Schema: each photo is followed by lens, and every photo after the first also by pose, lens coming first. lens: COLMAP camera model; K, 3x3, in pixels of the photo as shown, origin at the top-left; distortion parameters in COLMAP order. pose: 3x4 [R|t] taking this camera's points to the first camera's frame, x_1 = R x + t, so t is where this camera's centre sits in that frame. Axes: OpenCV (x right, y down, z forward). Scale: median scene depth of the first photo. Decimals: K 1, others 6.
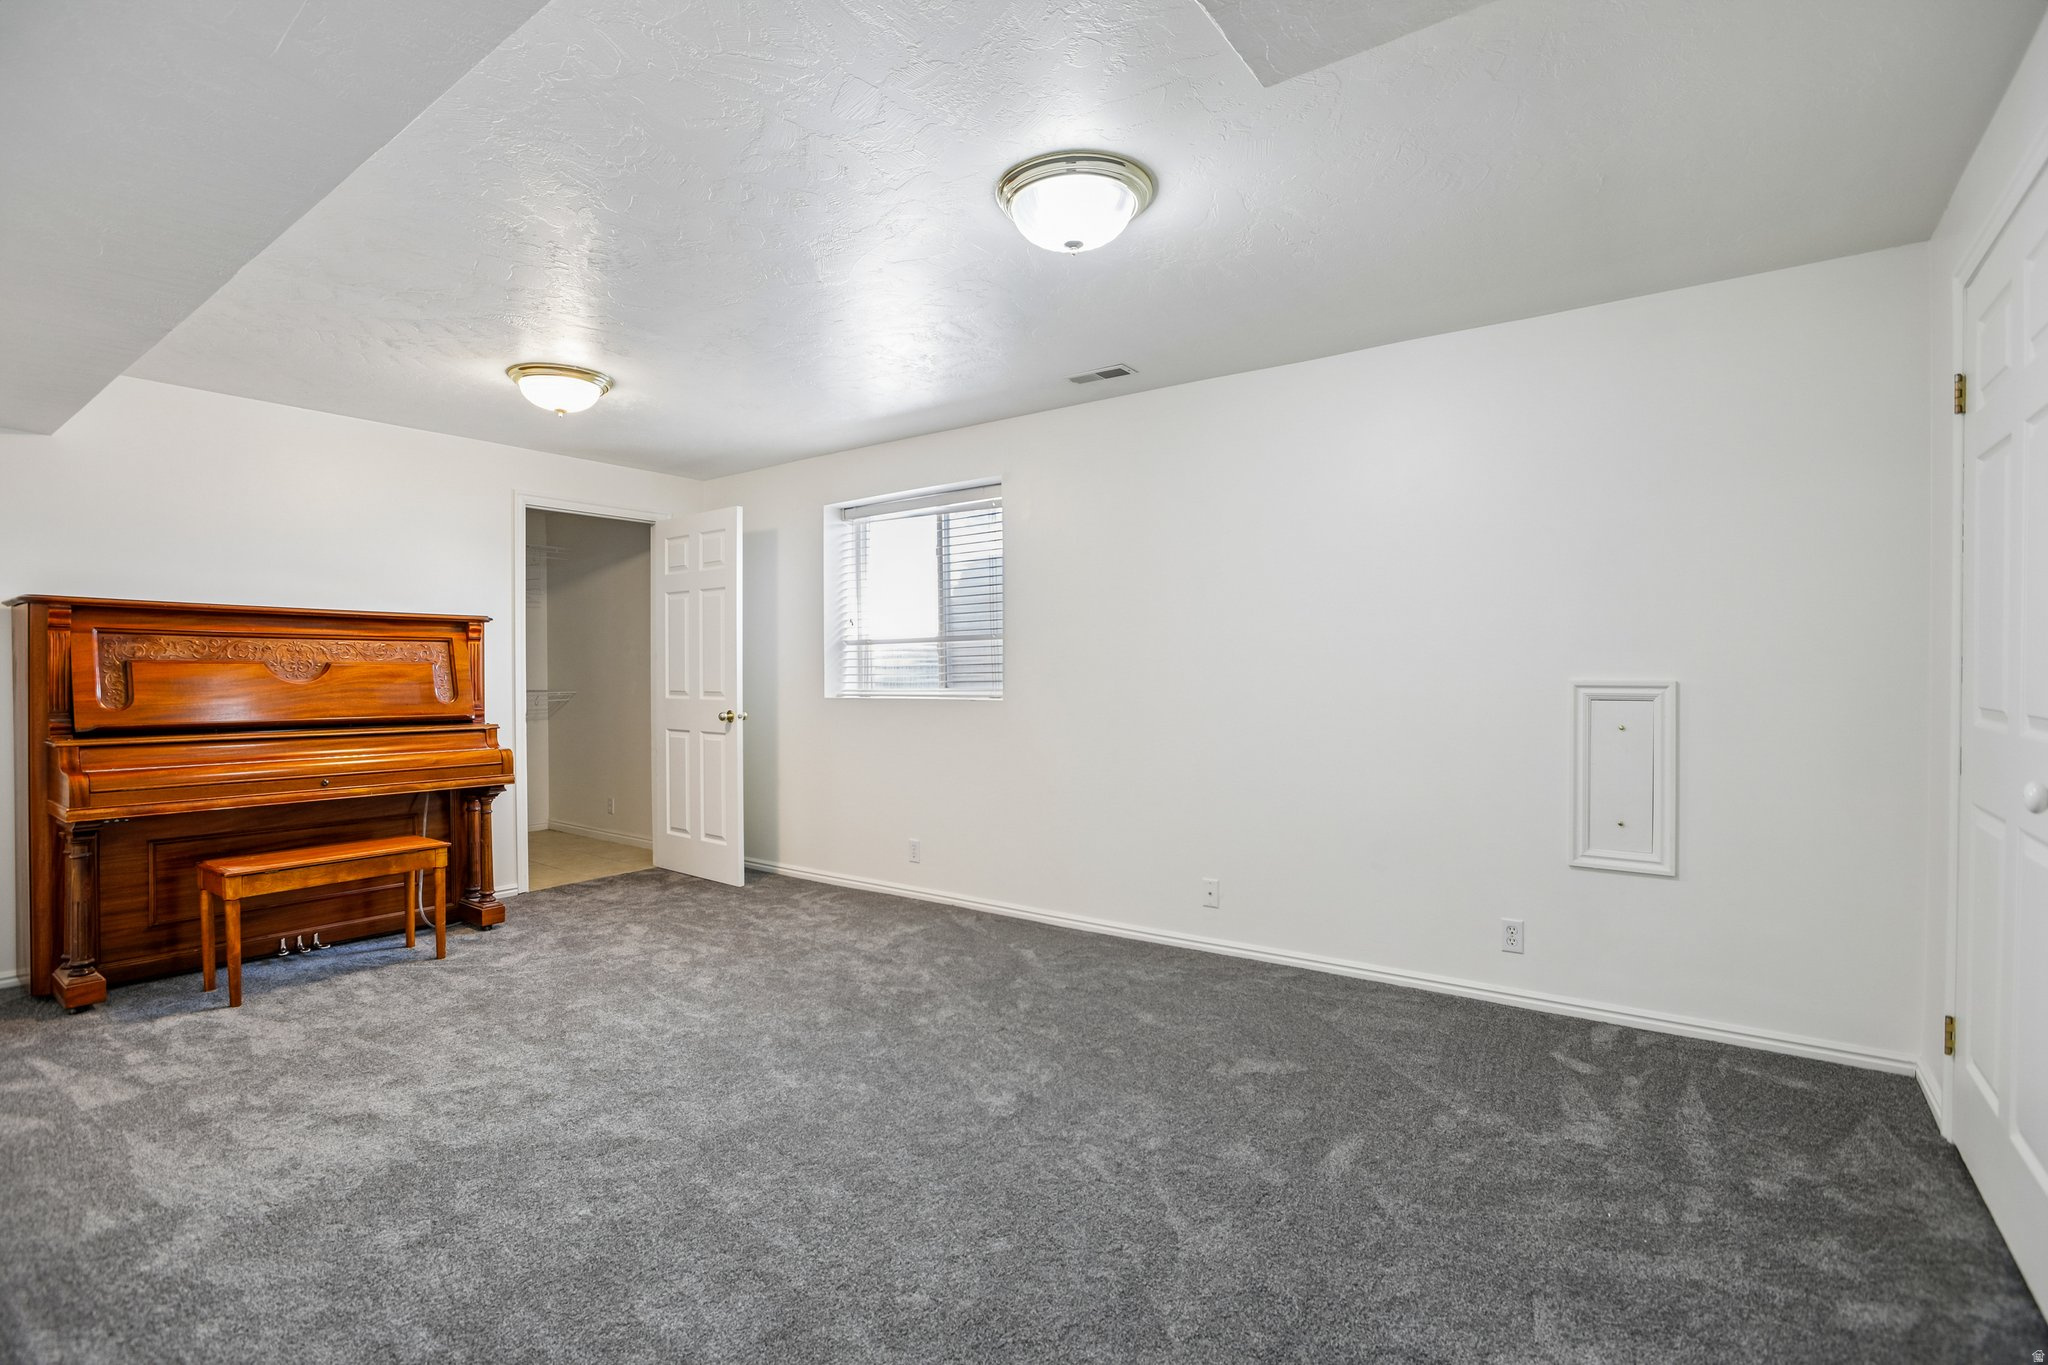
lens RADIAL K [[960.2, 0, 1017.5], [0, 960.2, 685.1], [0, 0, 1]] dist [-0.059692, 0.029442]
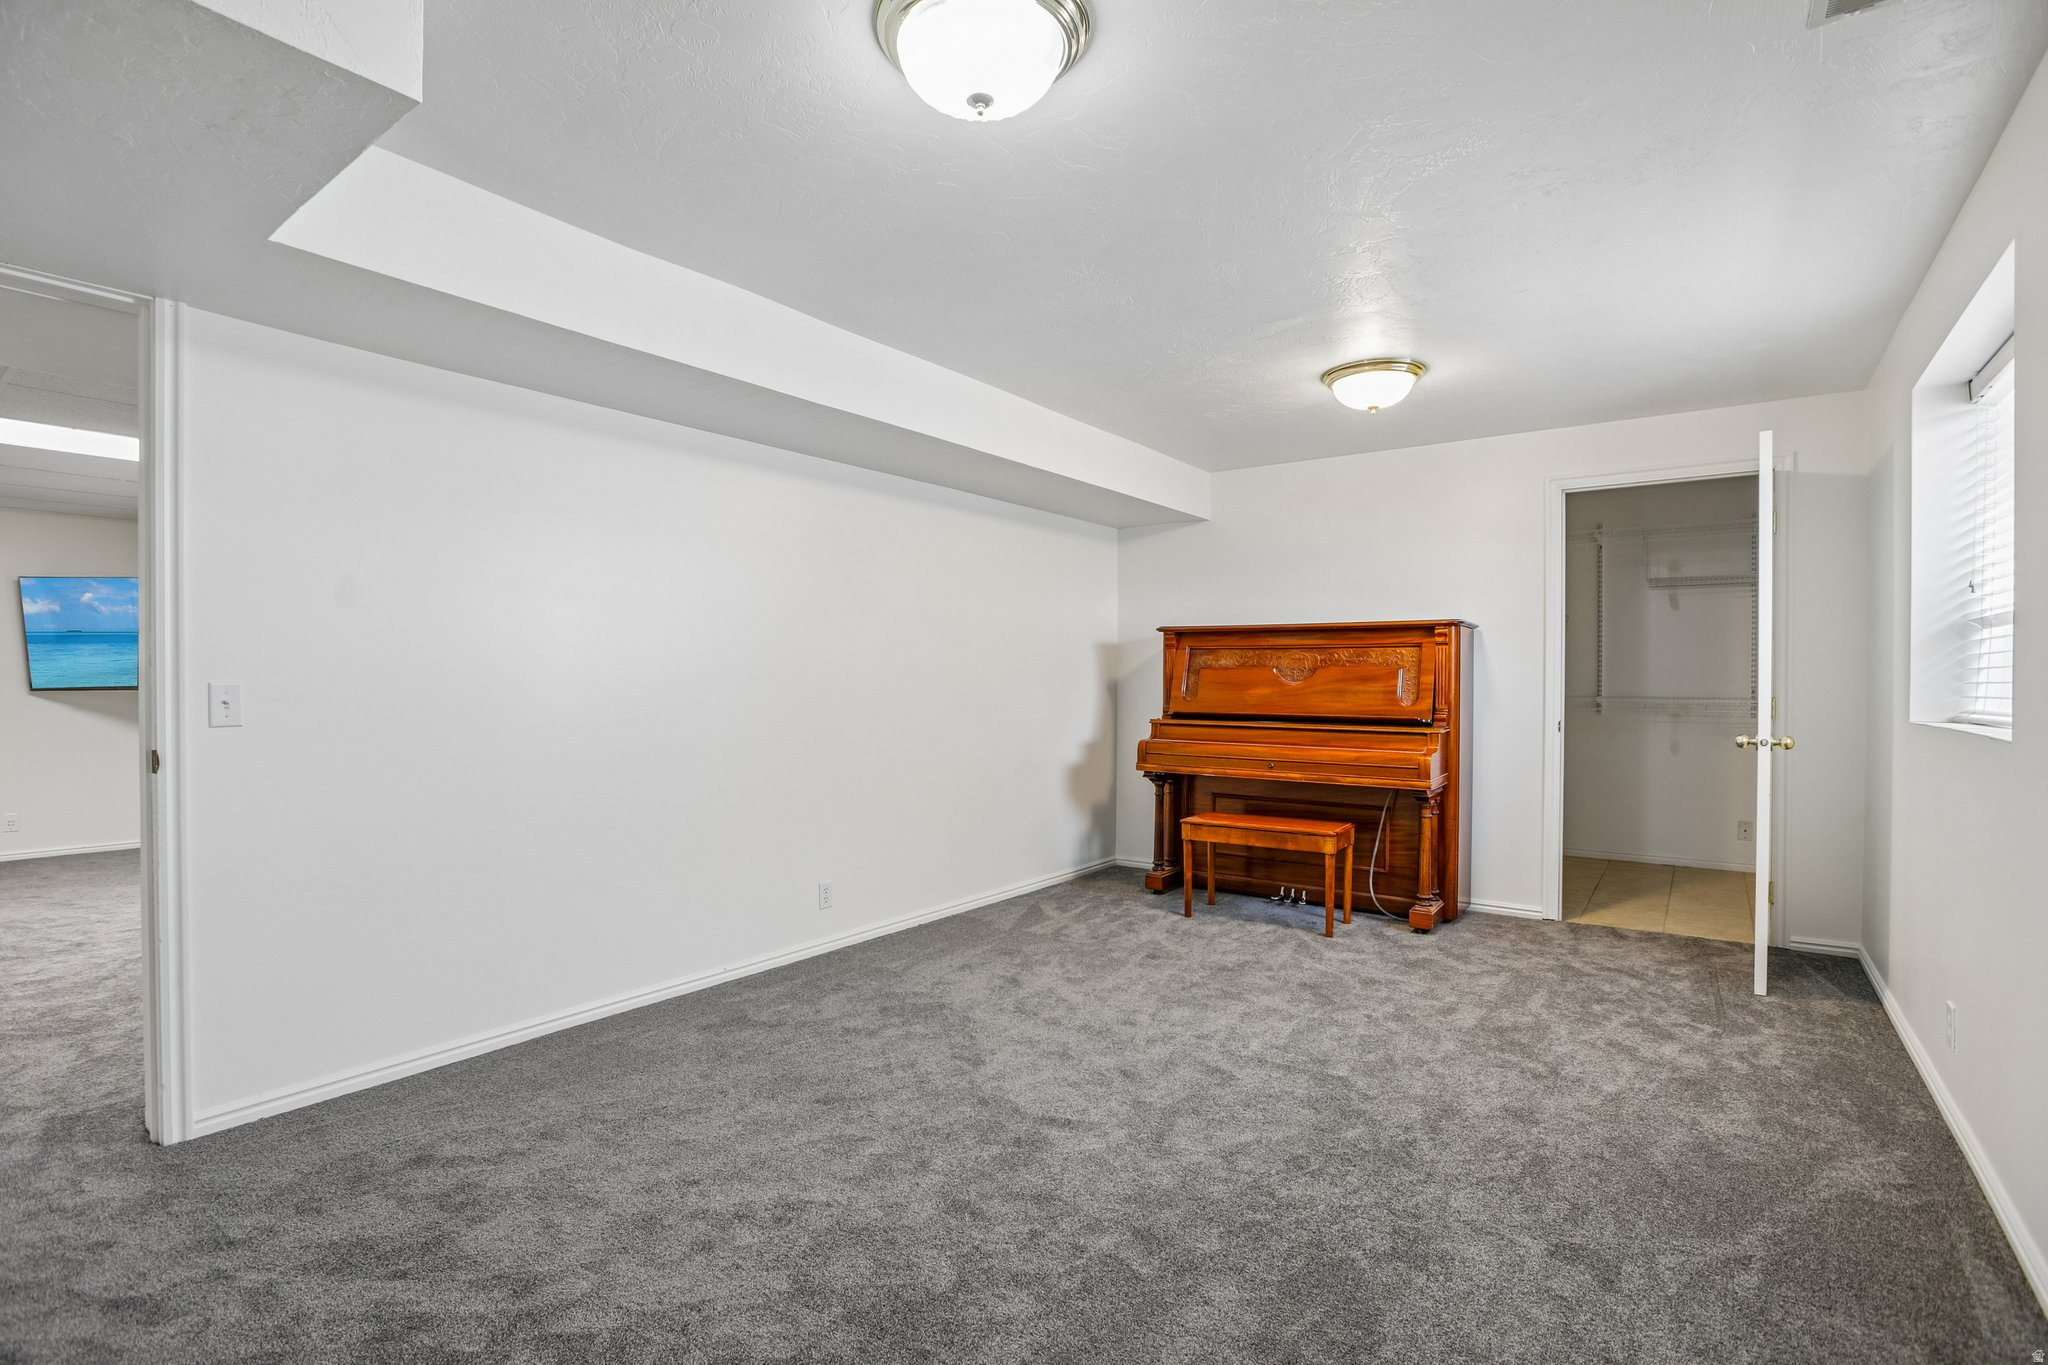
lens RADIAL K [[960.2, 0, 1017.5], [0, 960.2, 685.1], [0, 0, 1]] dist [-0.059692, 0.029442]
pose [[0.005352, 0.012625, -0.999906, 0.533940], [-0.013334, 0.999832, 0.012552, -0.013578], [0.999897, 0.013265, 0.005519, 0.680069]]
